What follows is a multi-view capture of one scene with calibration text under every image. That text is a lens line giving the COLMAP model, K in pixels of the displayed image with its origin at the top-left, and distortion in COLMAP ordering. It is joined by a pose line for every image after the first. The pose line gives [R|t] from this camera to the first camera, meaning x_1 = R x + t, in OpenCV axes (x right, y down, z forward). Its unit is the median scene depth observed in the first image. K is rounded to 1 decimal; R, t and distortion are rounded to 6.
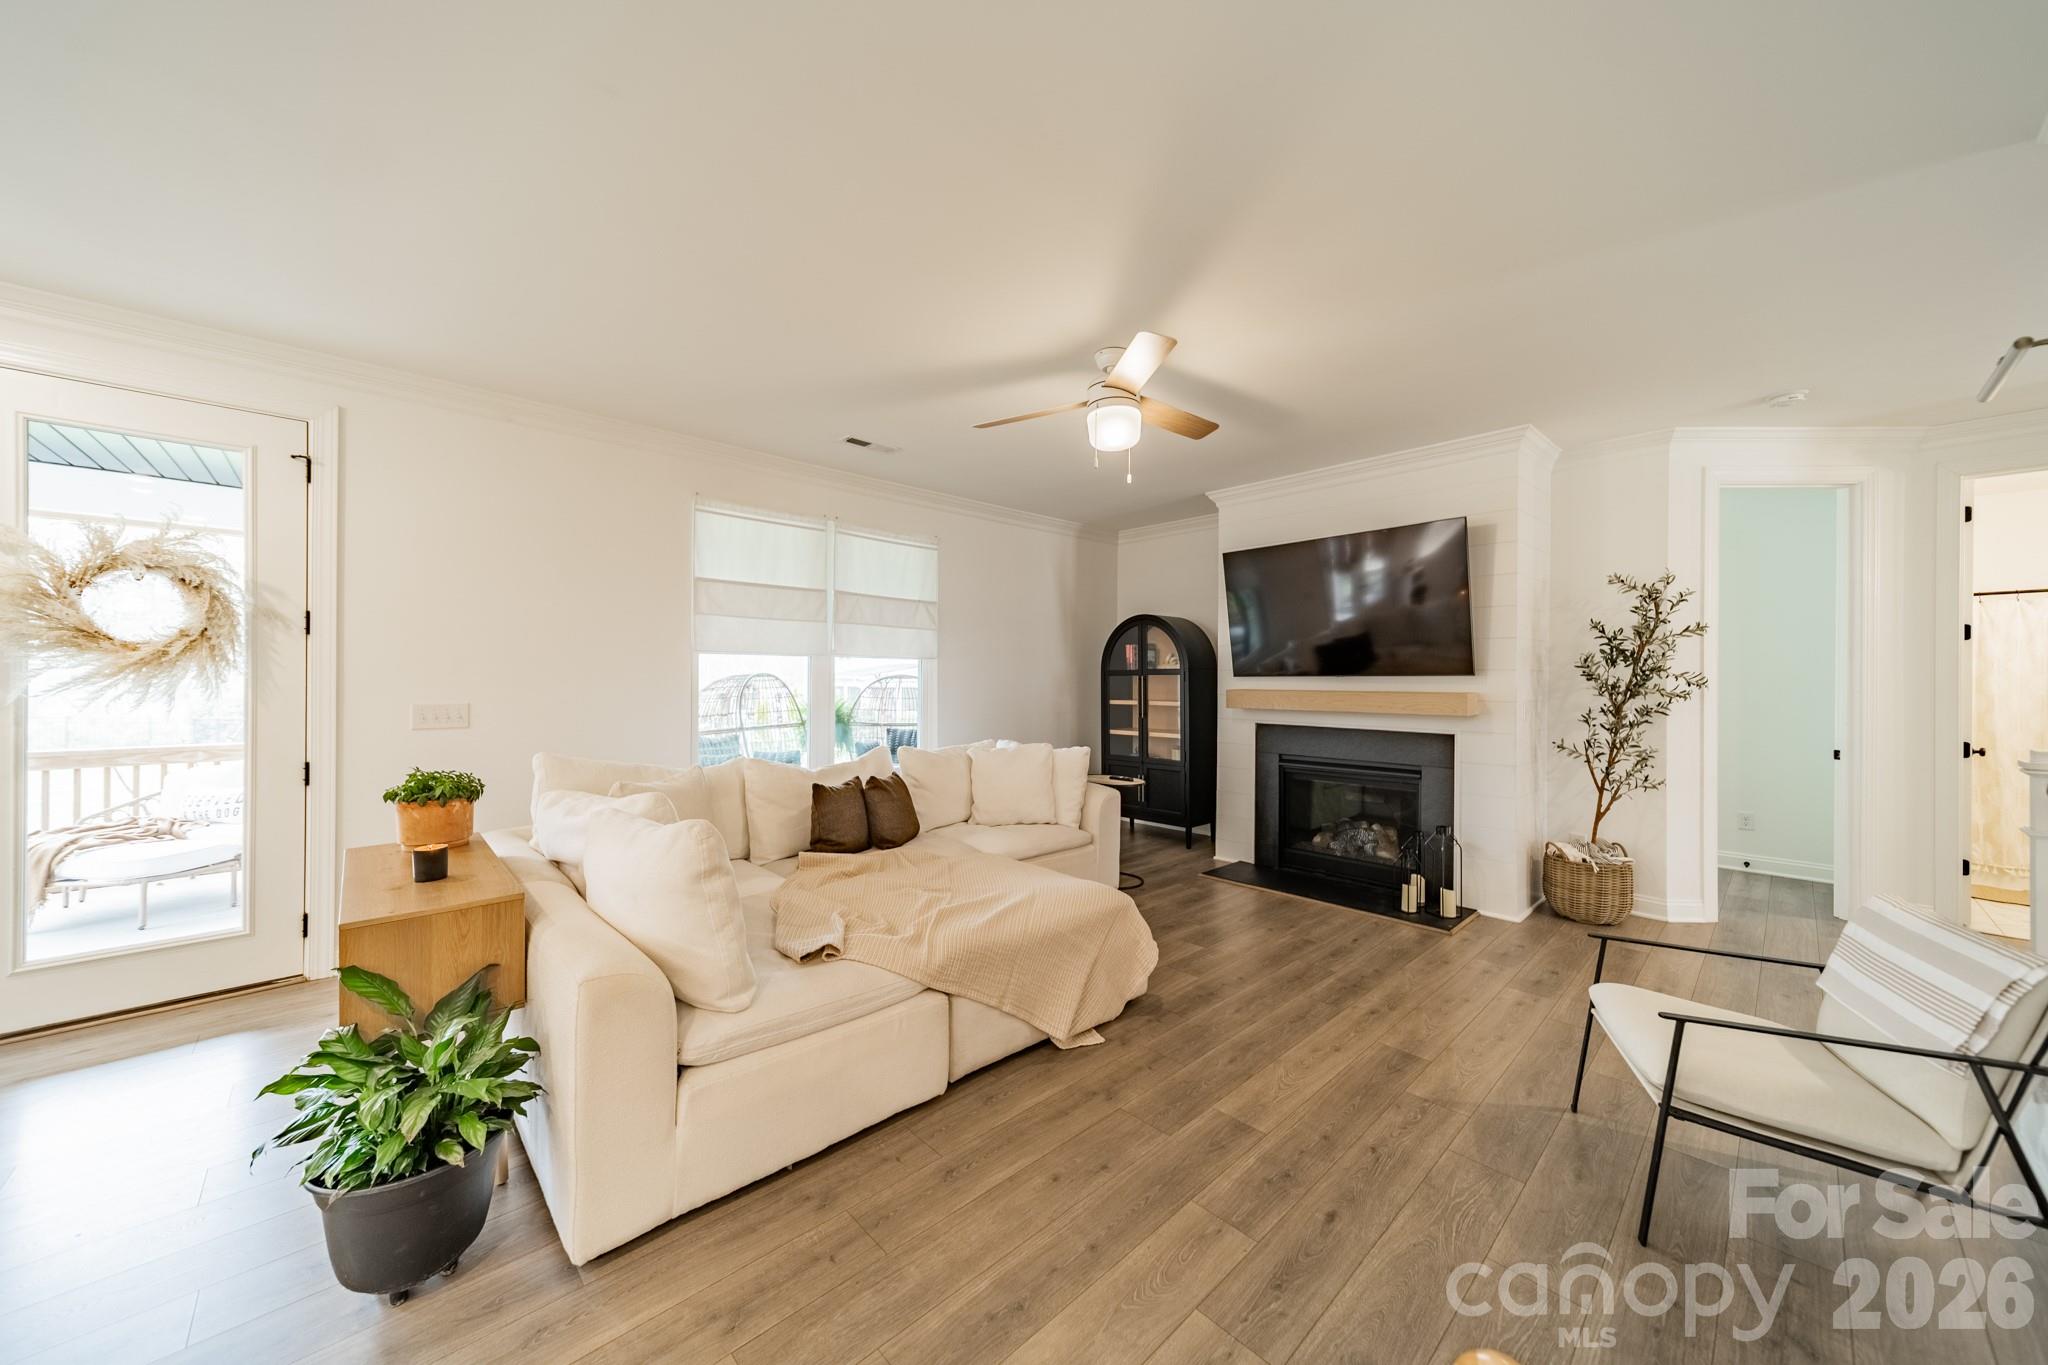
lens RADIAL K [[728.1, 0, 1032.5], [0, 728.1, 678.7], [0, 0, 1]] dist [0.007253, -0.000023]
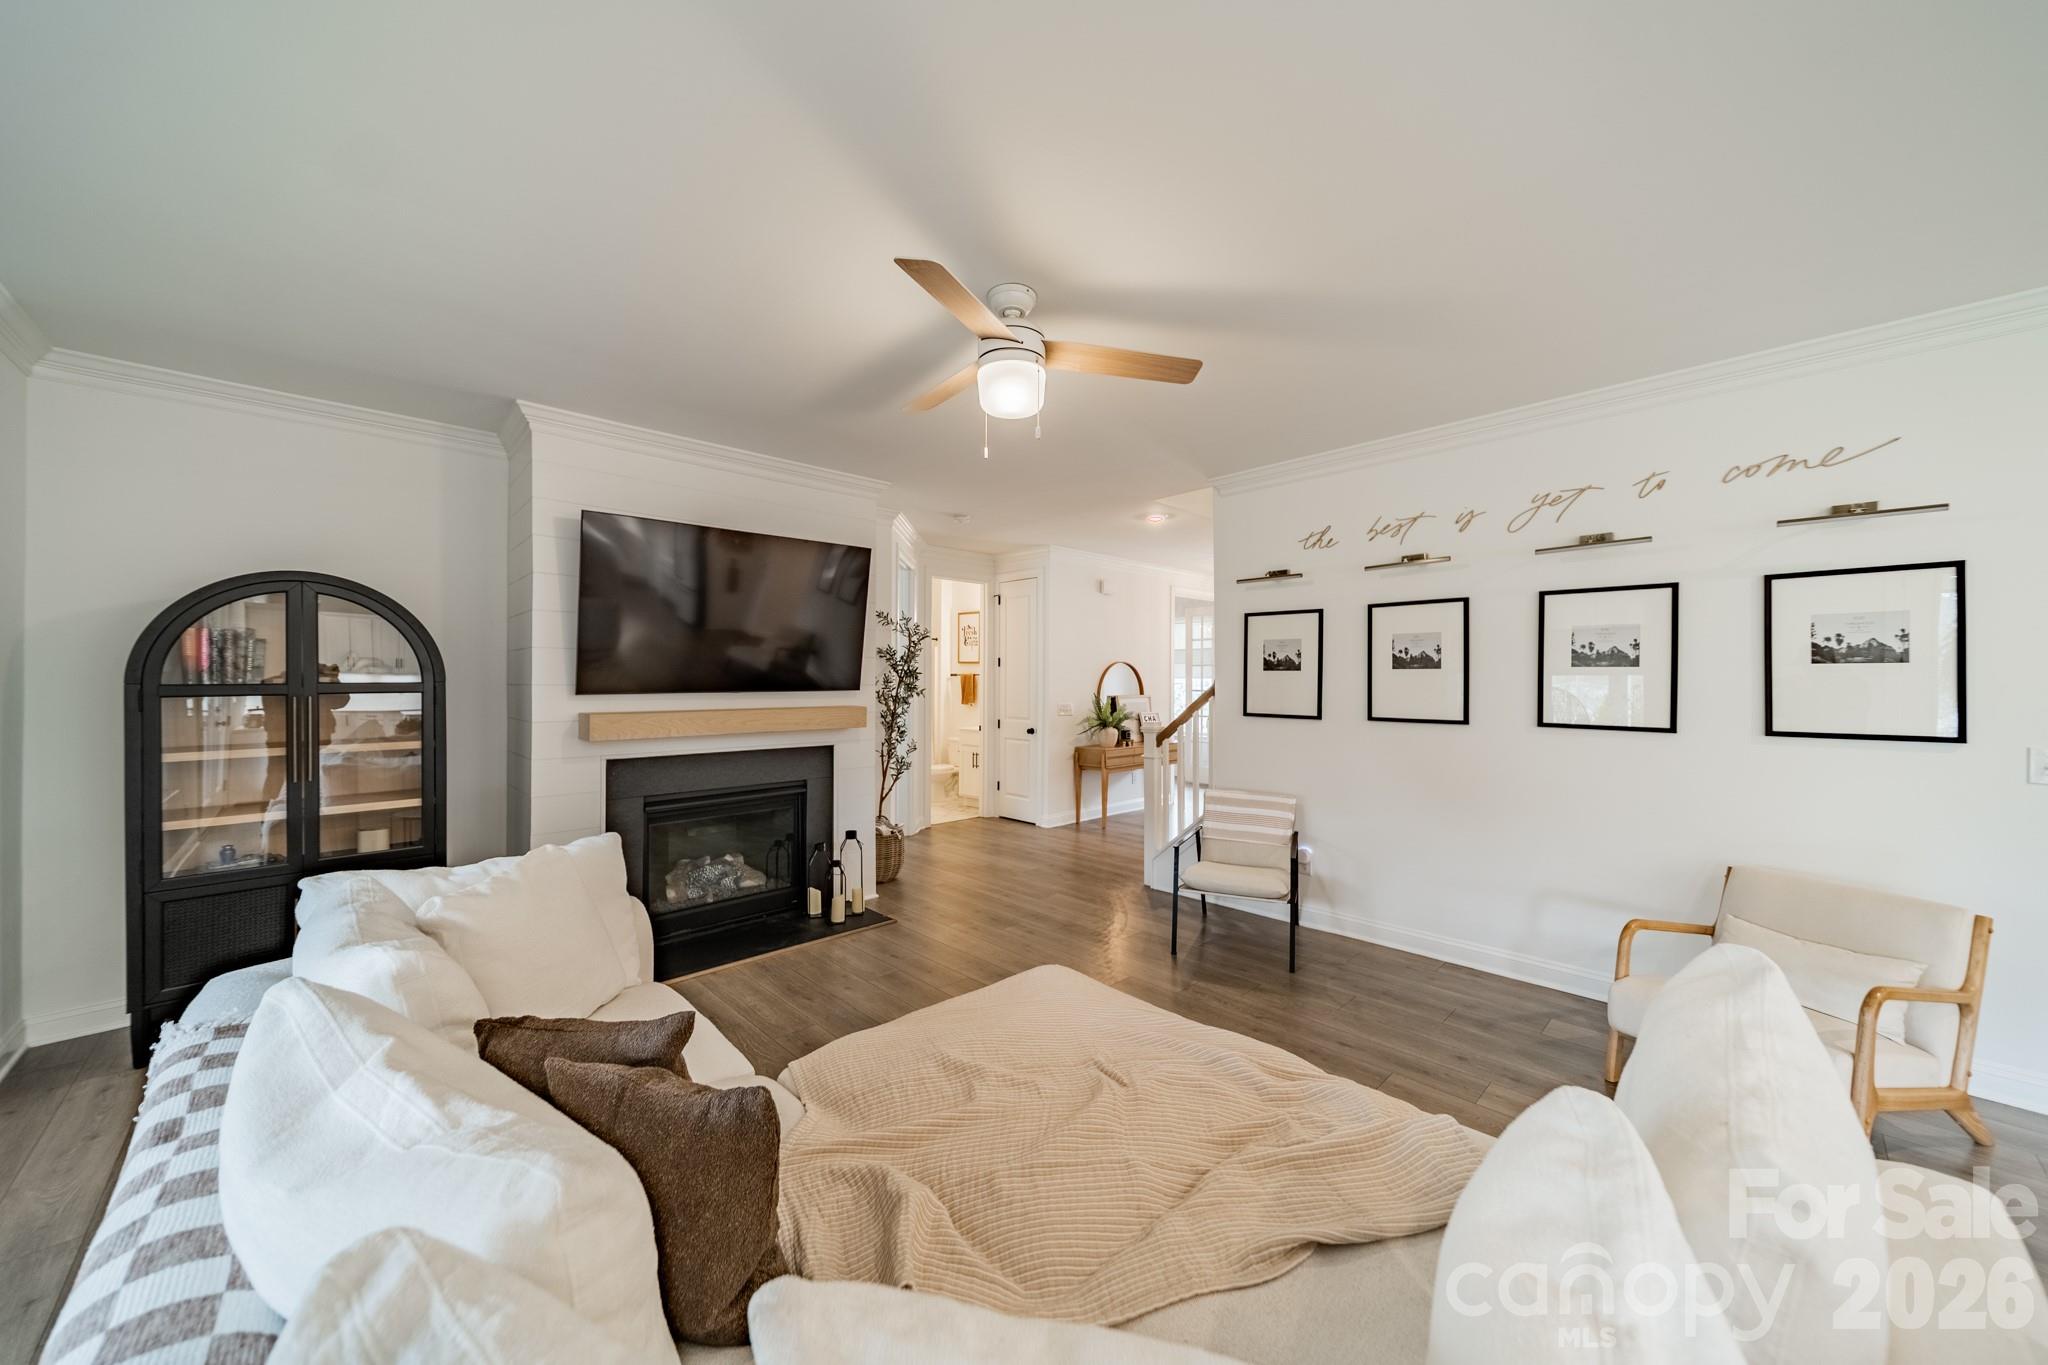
lens RADIAL K [[728.1, 0, 1033.3], [0, 728.1, 677.3], [0, 0, 1]] dist [0.007253, -0.000023]
pose [[0.000353, 0.000576, 1.000000, -0.537602], [0.002410, 0.999997, -0.000577, -0.023844], [-0.999997, 0.002410, 0.000352, 0.772930]]
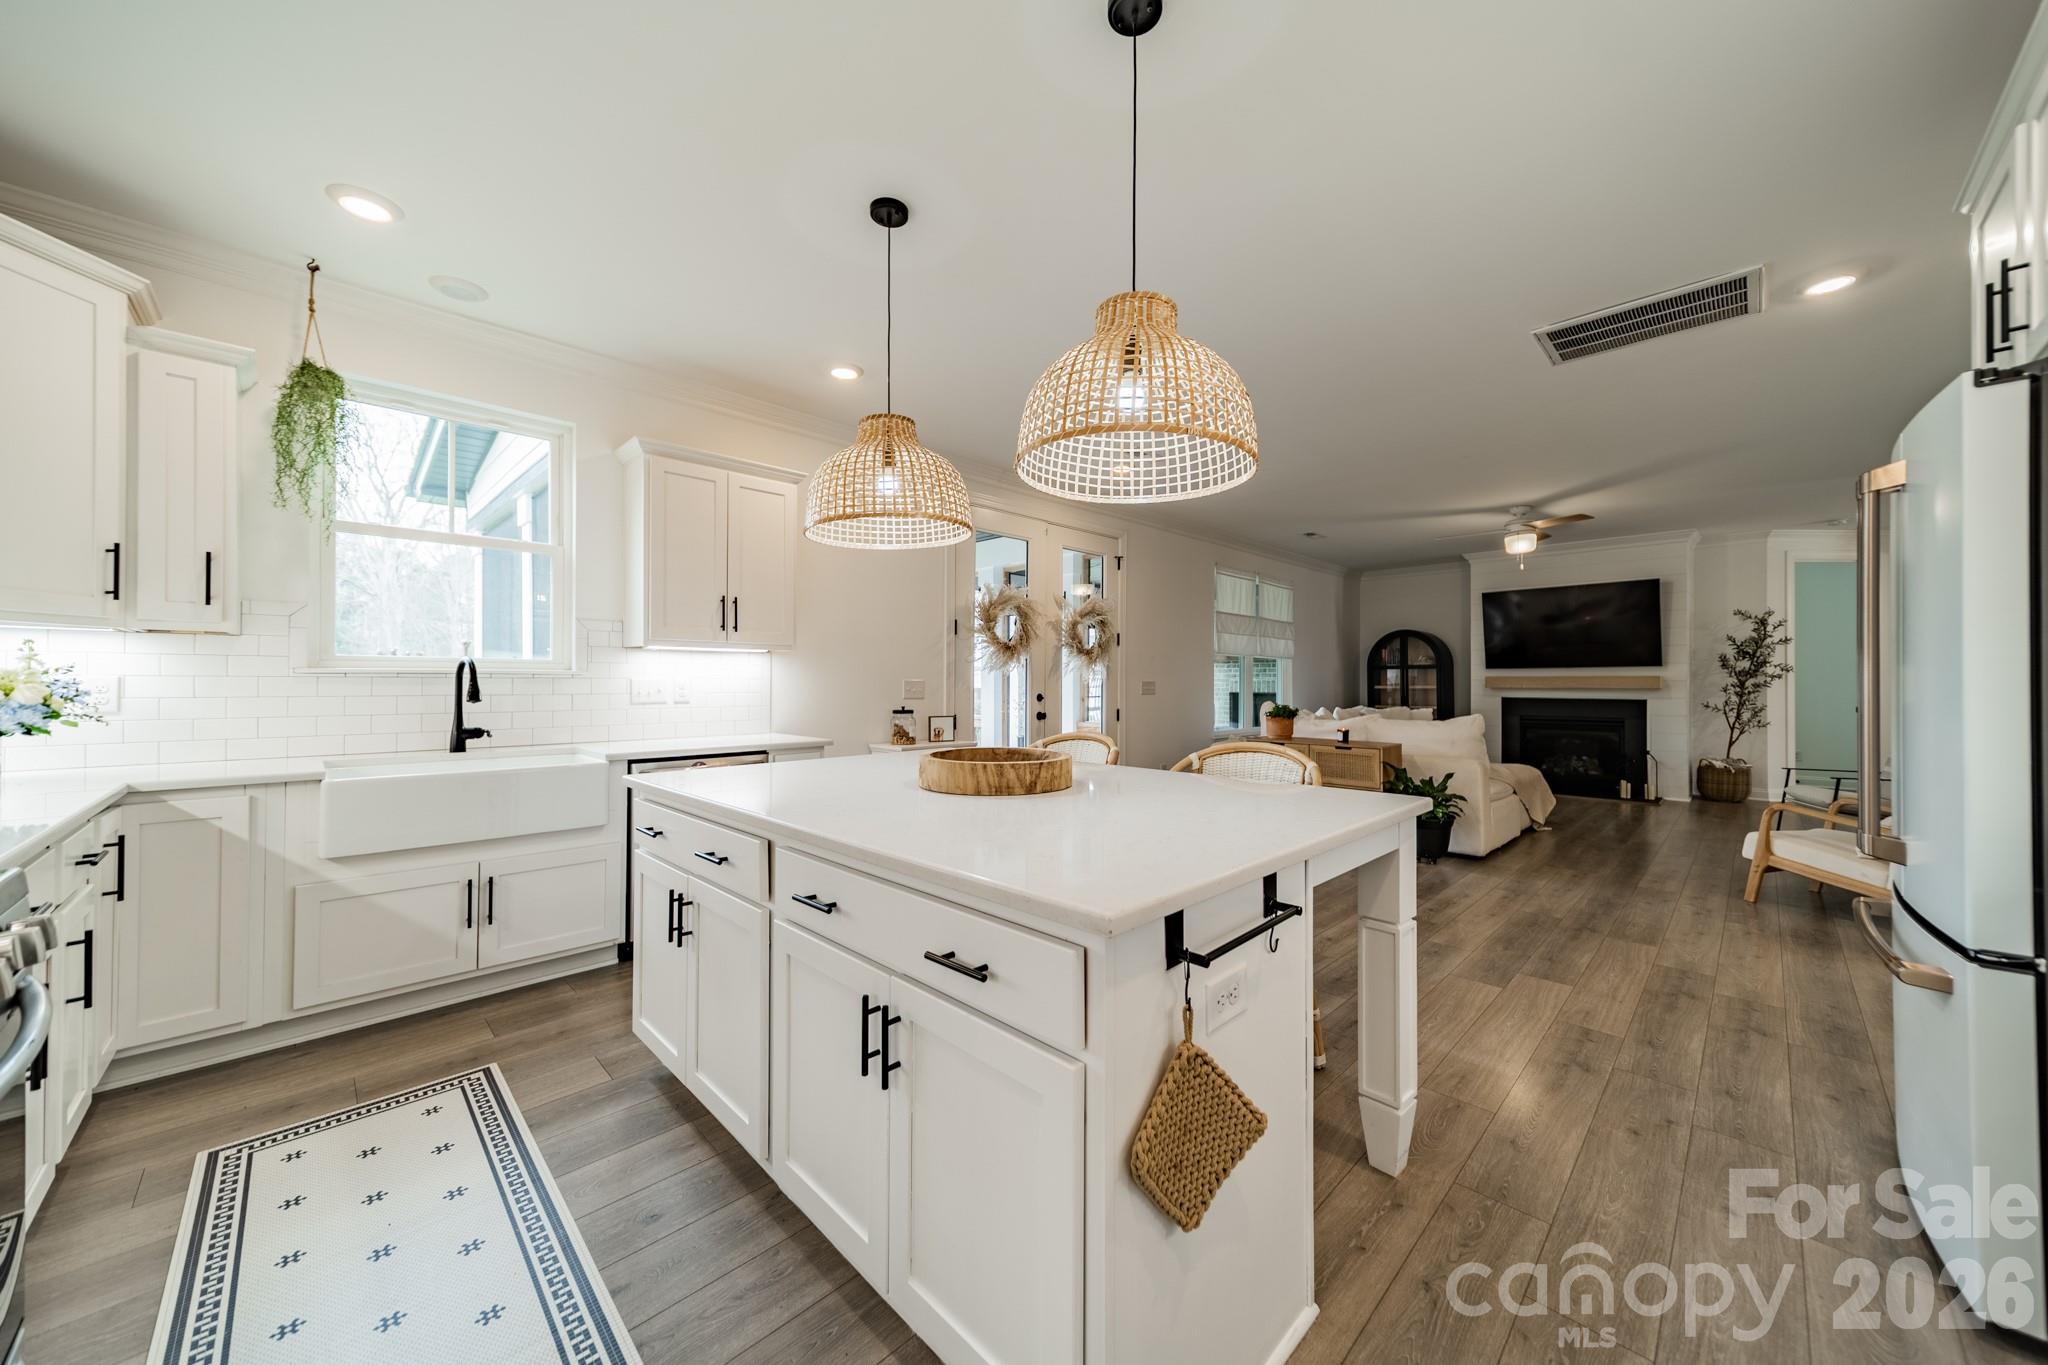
lens RADIAL K [[728.1, 0, 1028.6], [0, 728.1, 676.1], [0, 0, 1]] dist [0.007253, -0.000023]
pose [[0.999987, -0.003848, 0.003398, -1.004379], [0.003877, 0.999954, -0.008727, 0.031576], [-0.003364, 0.008740, 0.999956, -0.837649]]
